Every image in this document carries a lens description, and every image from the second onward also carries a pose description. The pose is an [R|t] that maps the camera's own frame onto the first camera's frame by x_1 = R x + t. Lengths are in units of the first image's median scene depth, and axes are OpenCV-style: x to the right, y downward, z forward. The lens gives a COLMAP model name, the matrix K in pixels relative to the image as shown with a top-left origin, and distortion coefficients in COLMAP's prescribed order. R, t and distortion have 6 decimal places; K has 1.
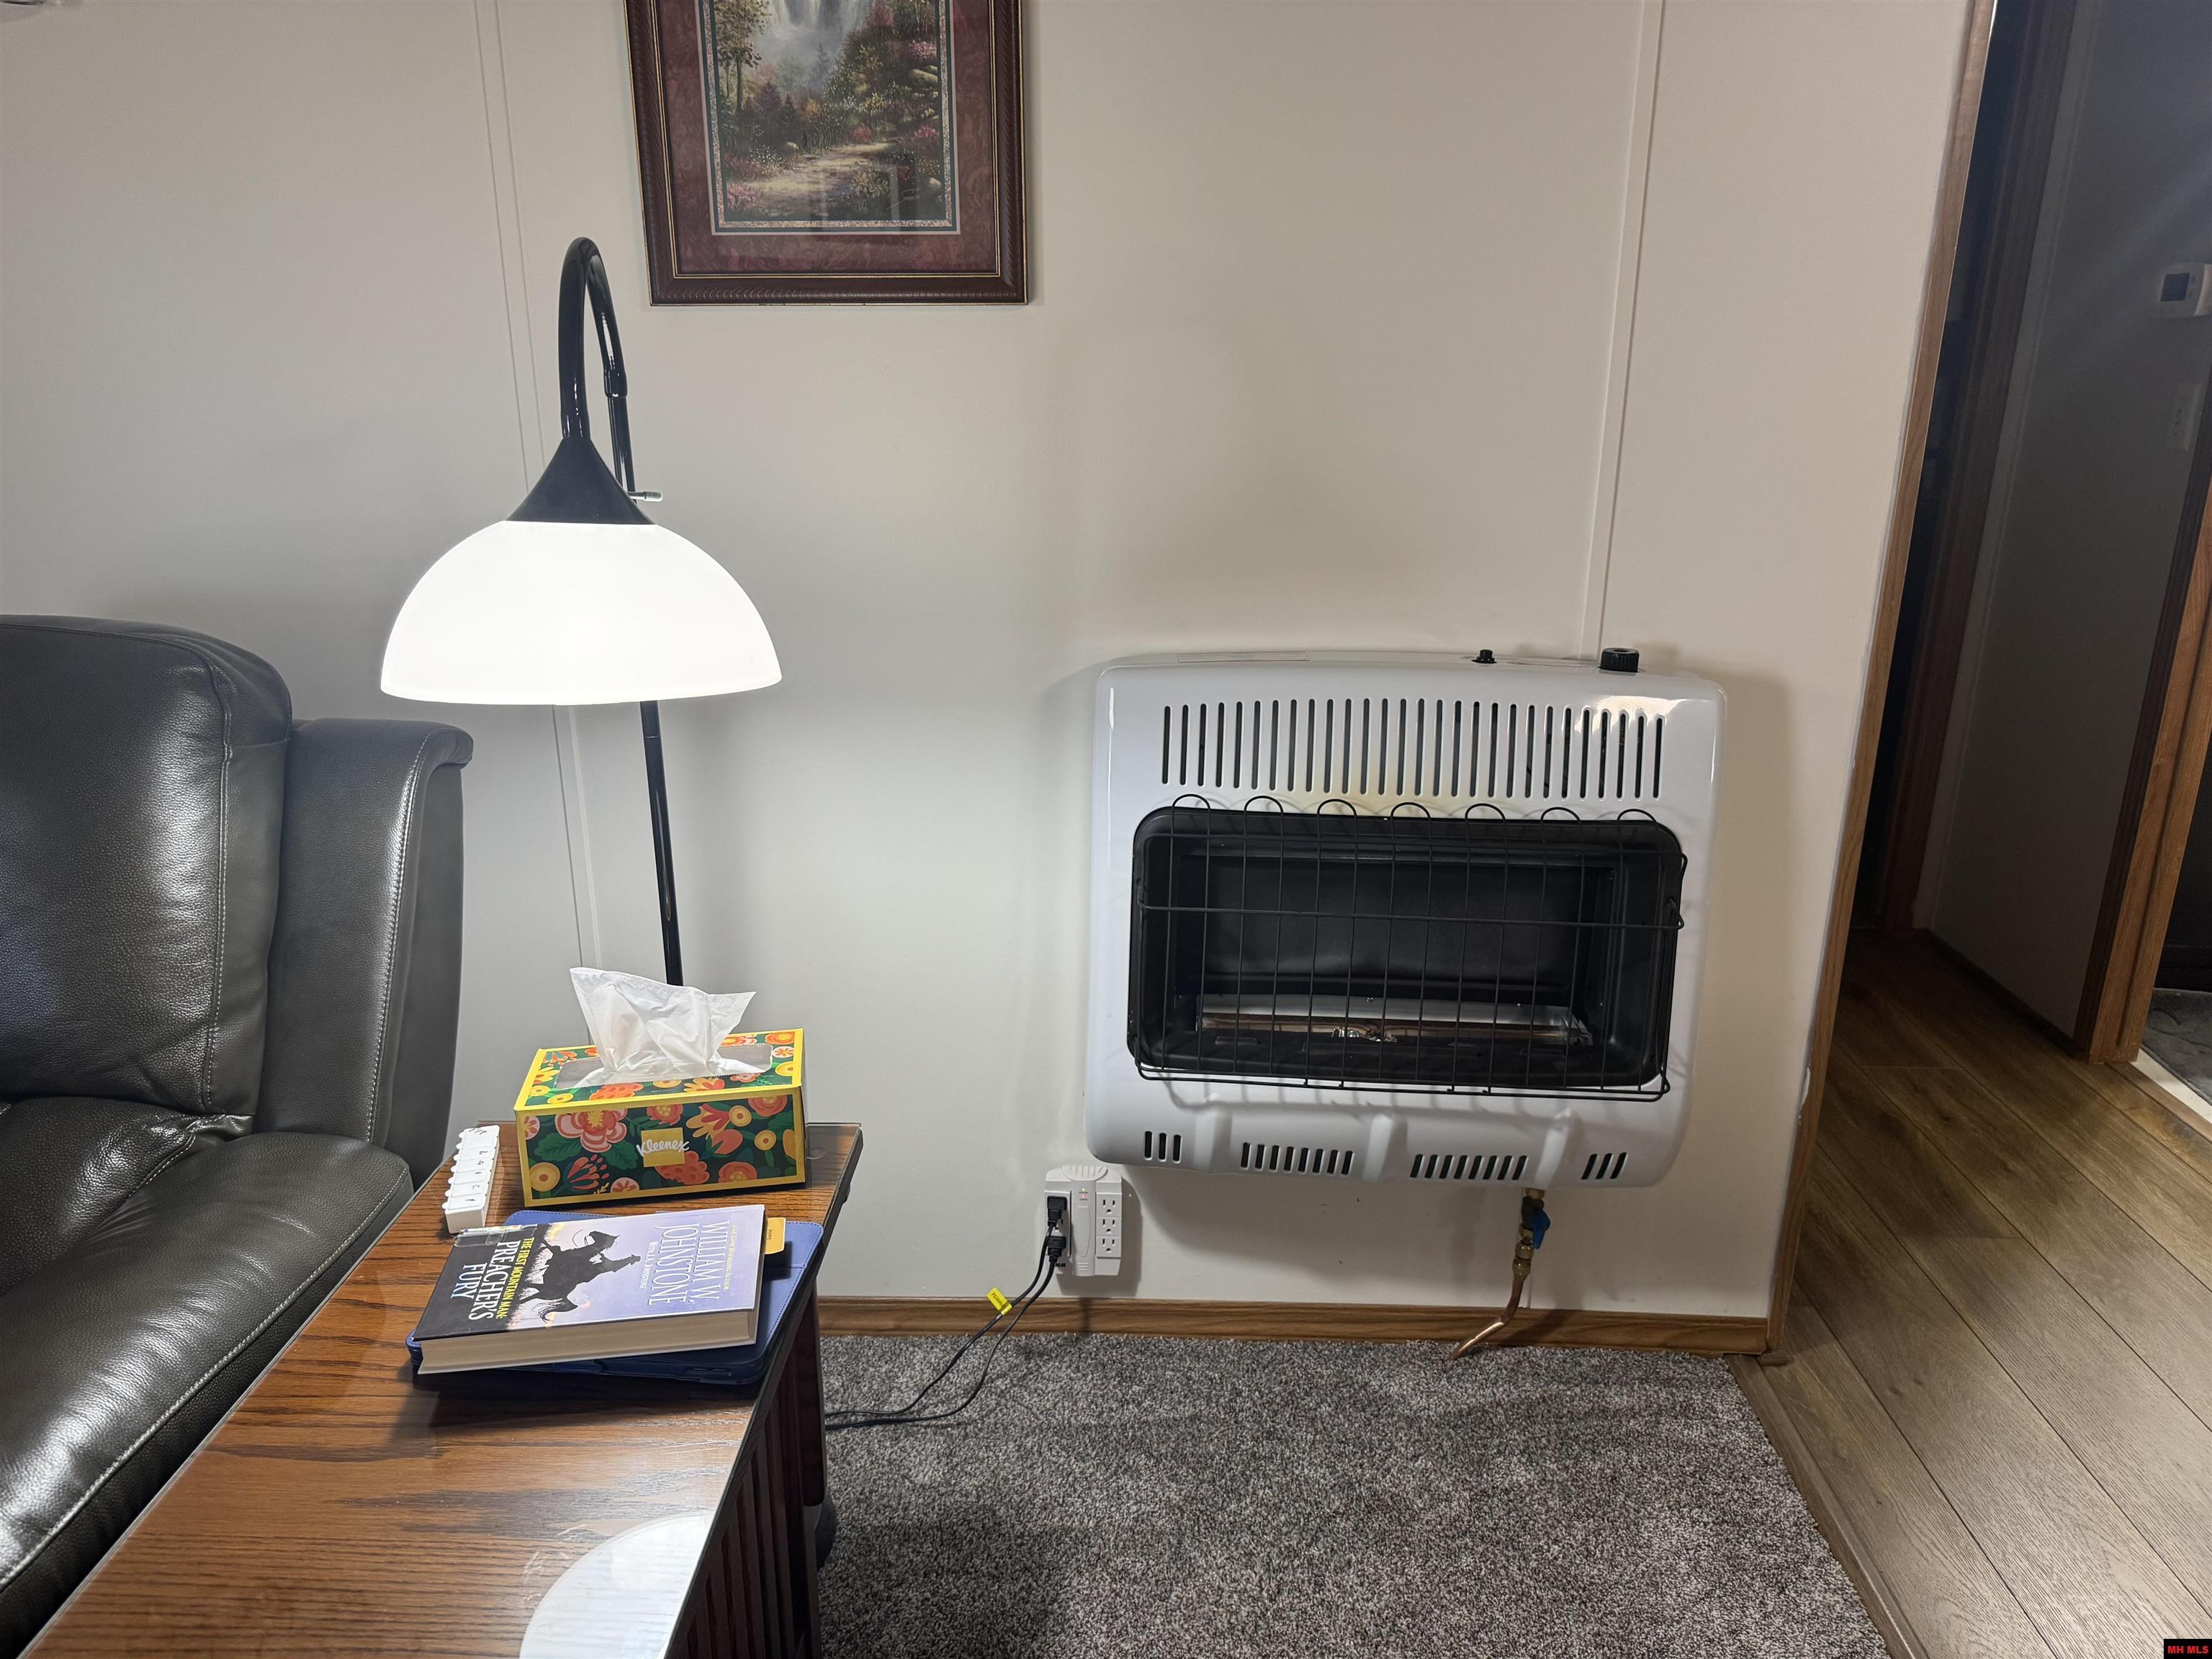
lens RADIAL K [[1553.2, 0, 1100.3], [0, 1553.2, 818.0], [0, 0, 1]] dist [0.033405, -0.023321]
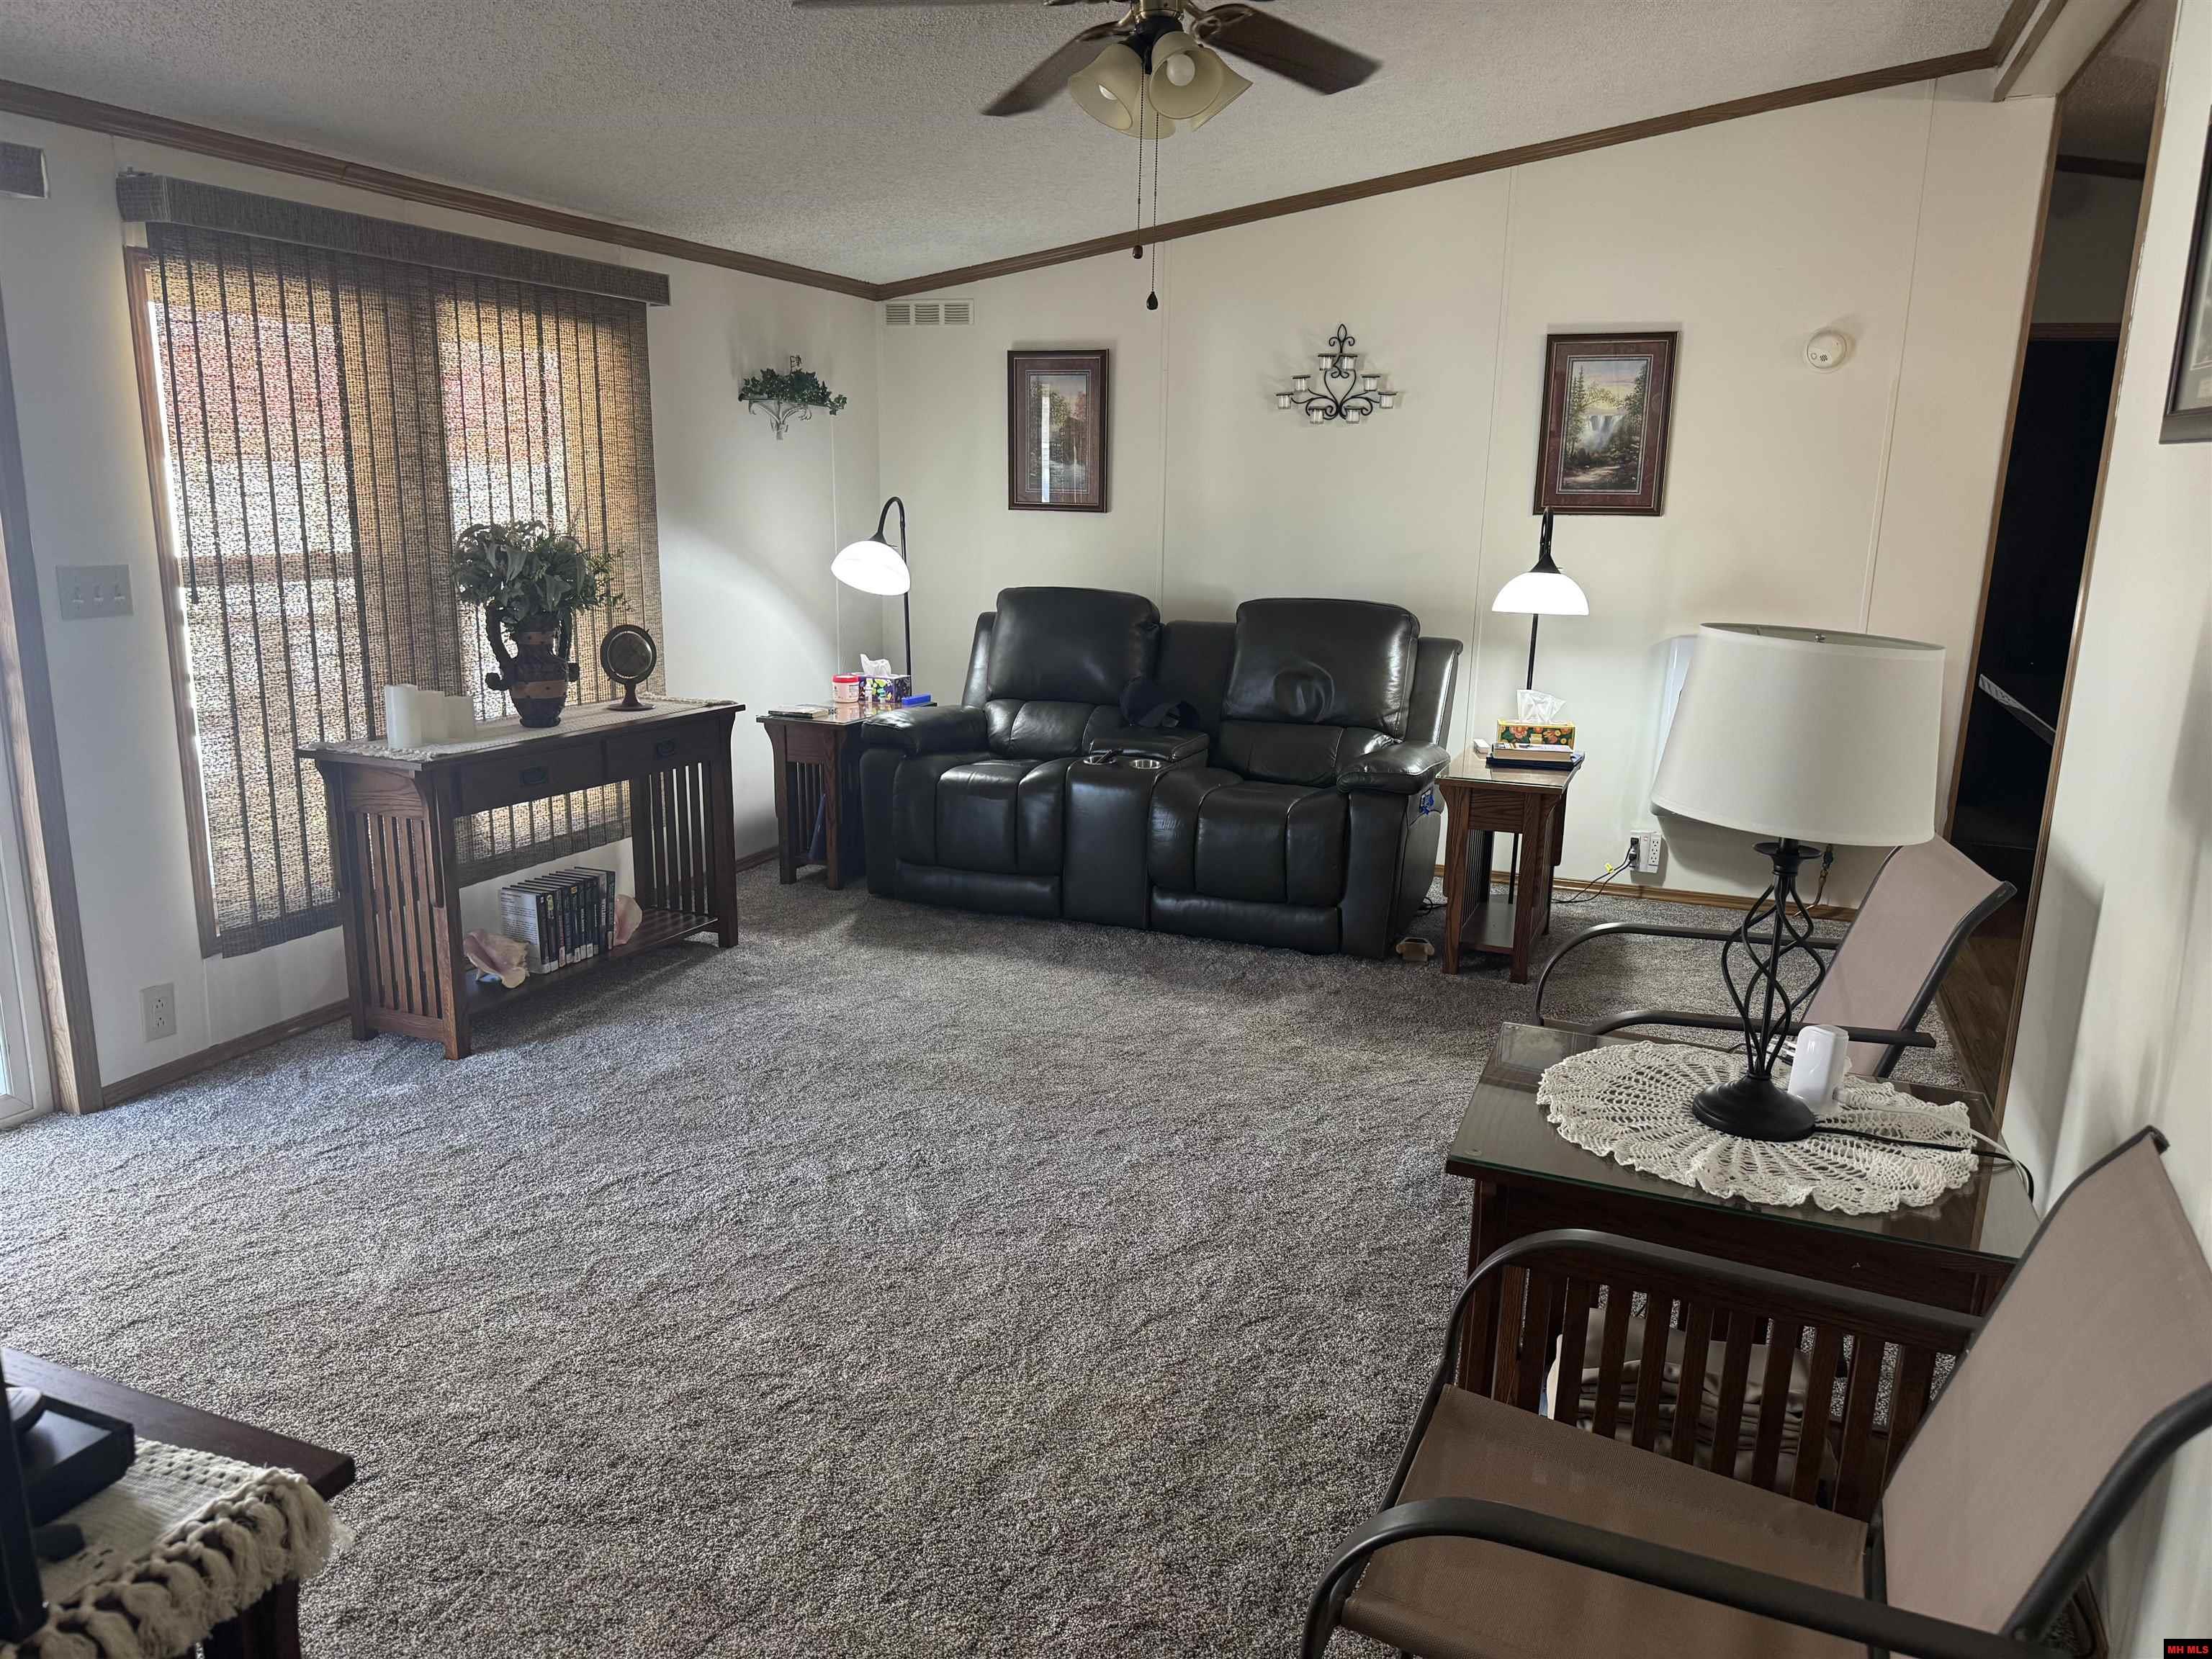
lens RADIAL K [[1553.2, 0, 1061.5], [0, 1553.2, 837.2], [0, 0, 1]] dist [0.033405, -0.023321]
pose [[0.926399, 0.100695, -0.362829, 0.037816], [-0.127694, 0.990494, -0.051148, 0.602712], [0.354229, 0.093714, 0.930451, -2.221915]]
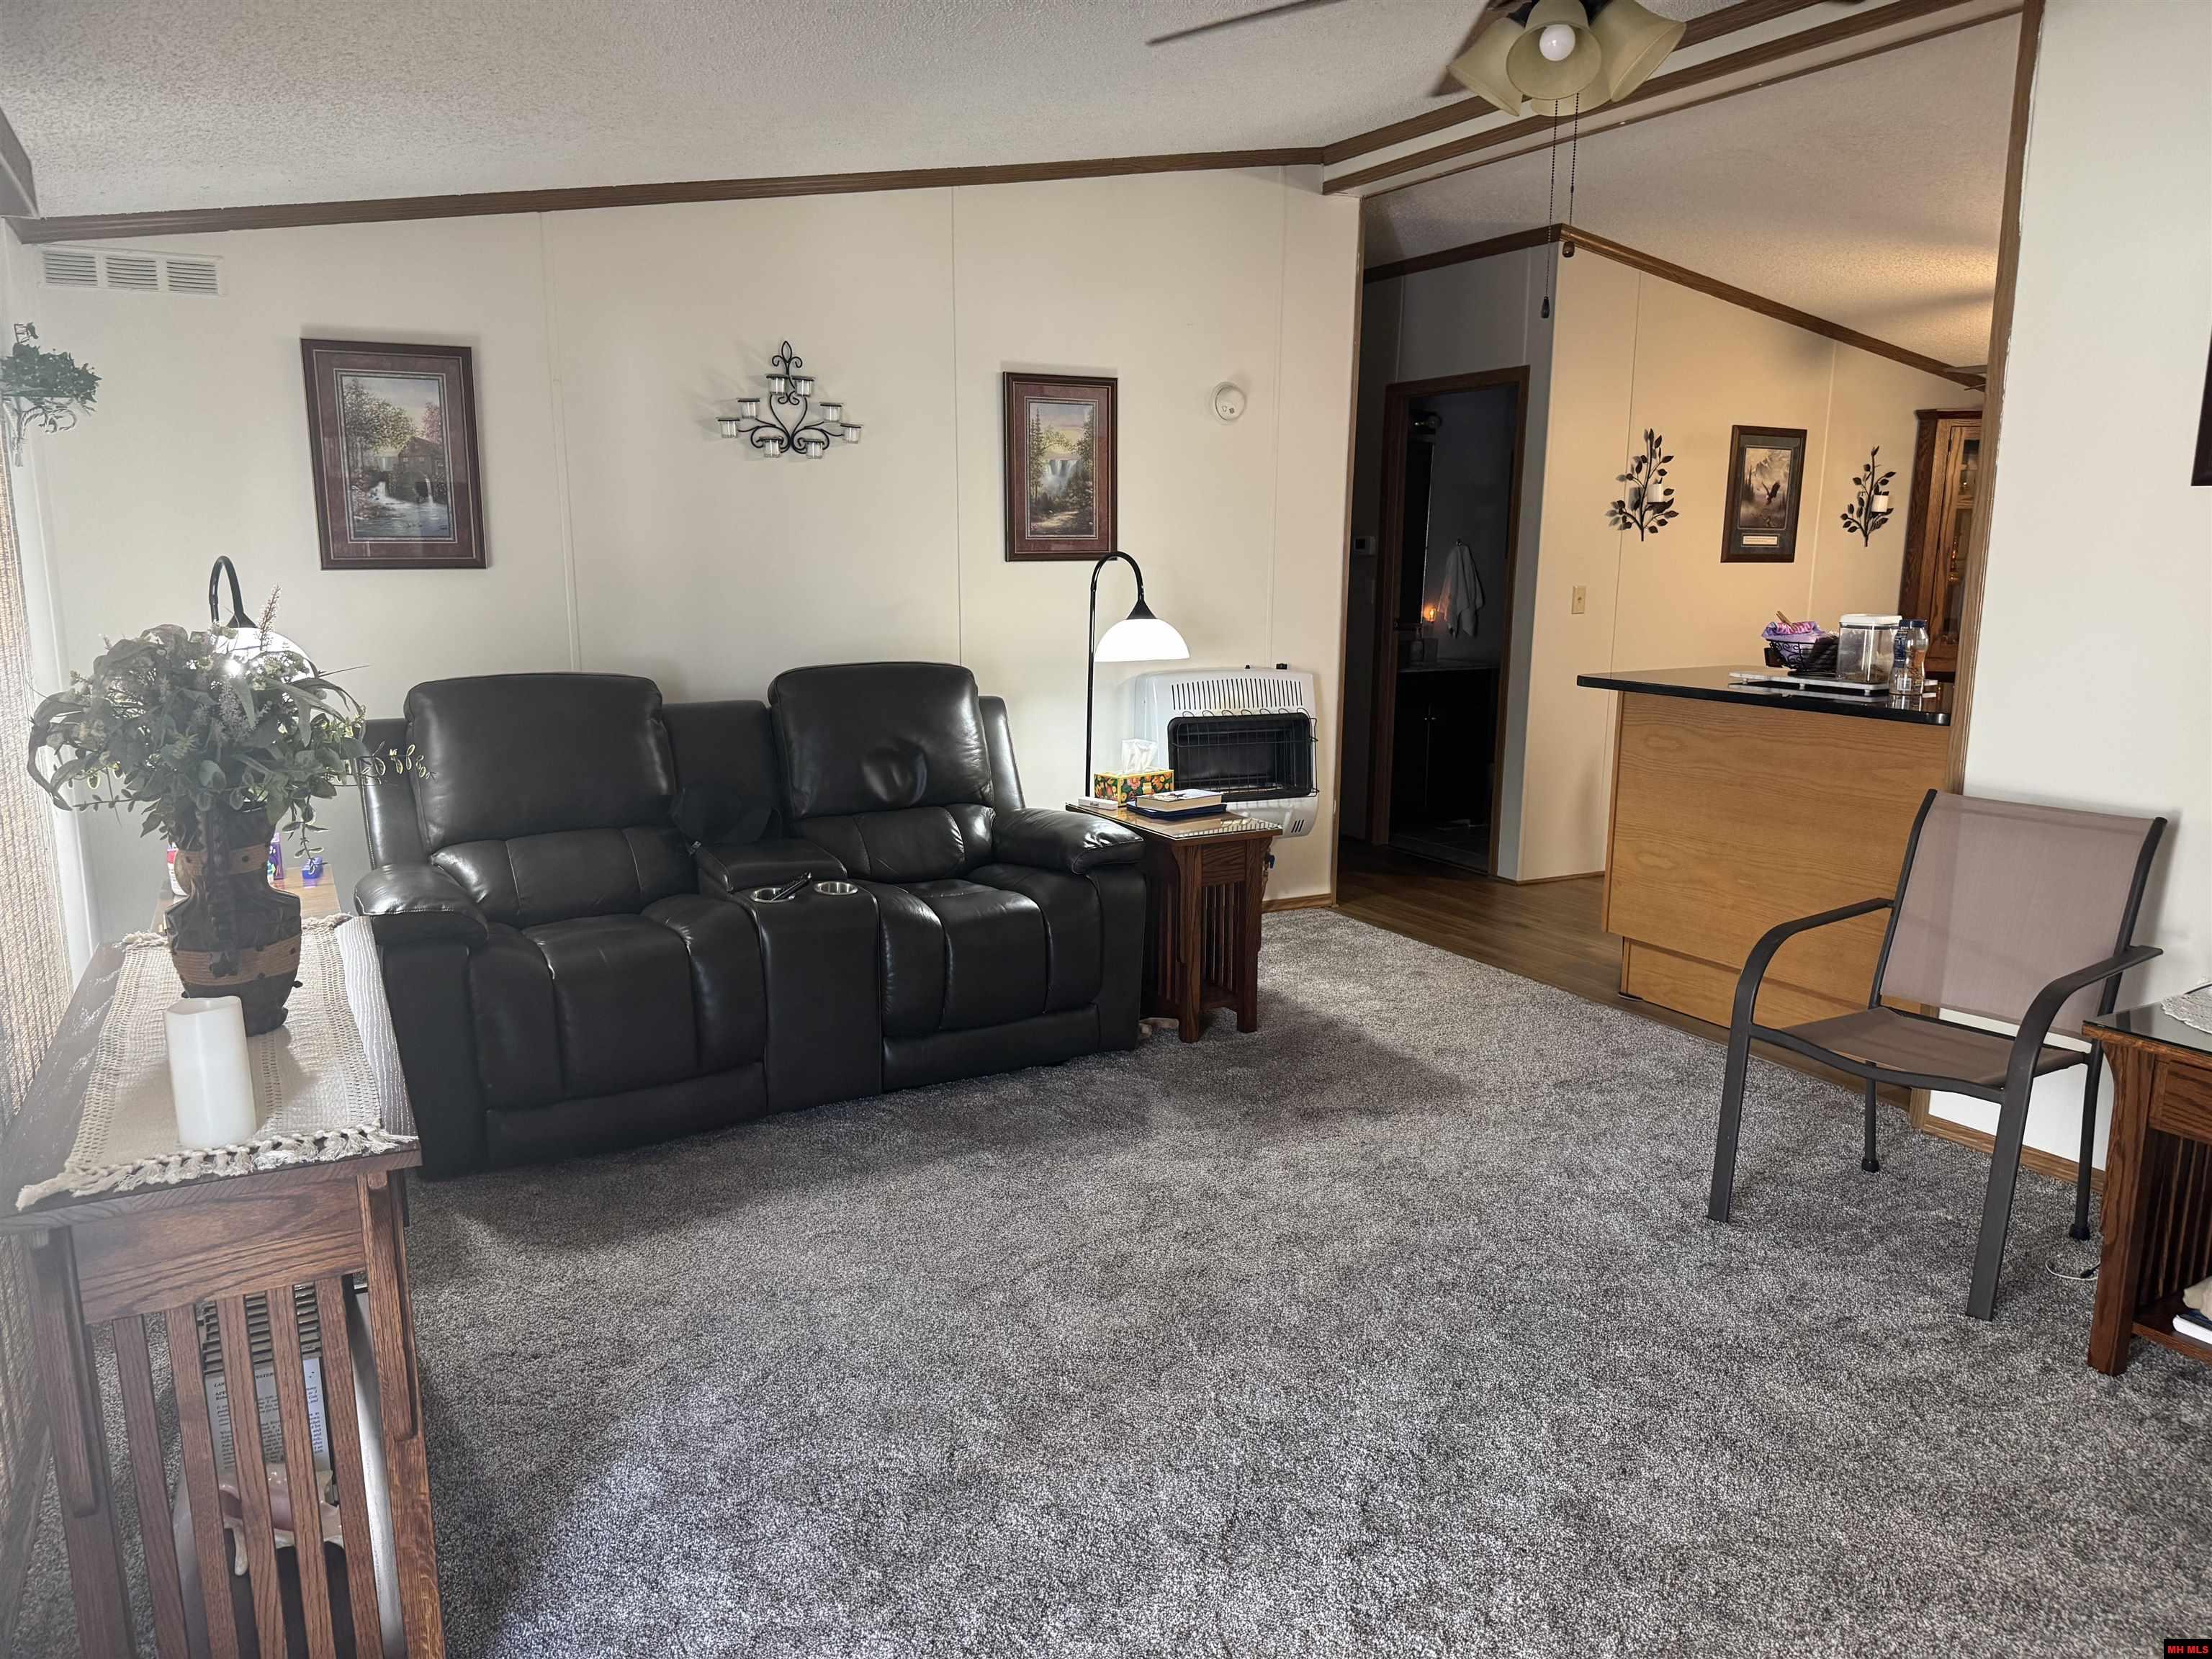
lens RADIAL K [[1553.2, 0, 1110.9], [0, 1553.2, 846.3], [0, 0, 1]] dist [0.033405, -0.023321]
pose [[0.856063, -0.092580, 0.508513, -1.708621], [0.144882, 0.987368, -0.064143, 0.436228], [-0.496151, 0.128585, 0.858662, -1.606975]]
